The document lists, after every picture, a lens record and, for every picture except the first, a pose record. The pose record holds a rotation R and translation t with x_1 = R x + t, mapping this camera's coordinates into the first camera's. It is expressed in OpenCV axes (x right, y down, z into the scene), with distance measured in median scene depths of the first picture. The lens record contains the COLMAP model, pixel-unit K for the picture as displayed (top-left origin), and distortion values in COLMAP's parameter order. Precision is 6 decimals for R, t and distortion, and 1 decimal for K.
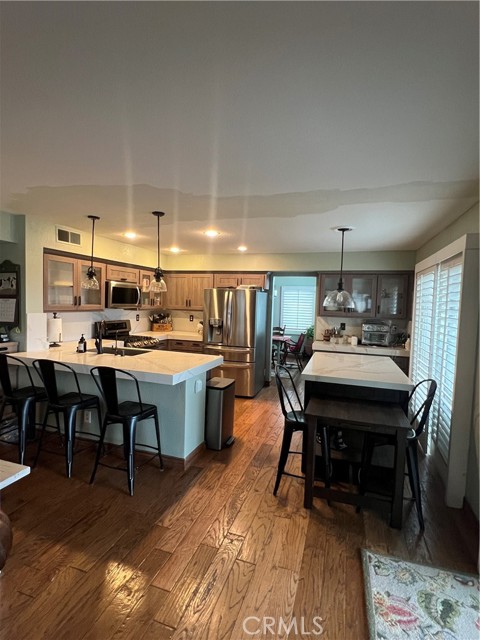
lens RADIAL K [[321.8, 0, 240.0], [0, 321.8, 320.0], [0, 0, 1]] dist [0.000218, -0.000163]
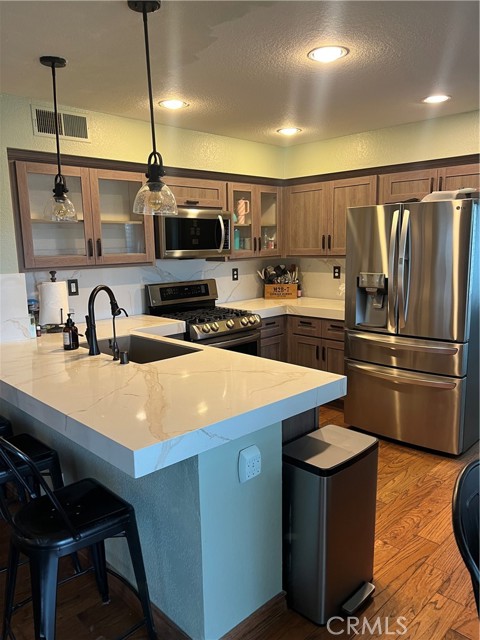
lens RADIAL K [[469.7, 0, 240.0], [0, 469.7, 320.0], [0, 0, 1]] dist [0.110072, -0.172120]
pose [[0.887588, 0.025323, -0.459941, 0.066205], [0.023193, 0.994765, 0.099527, -0.009775], [0.460053, -0.099006, 0.882354, 0.314066]]
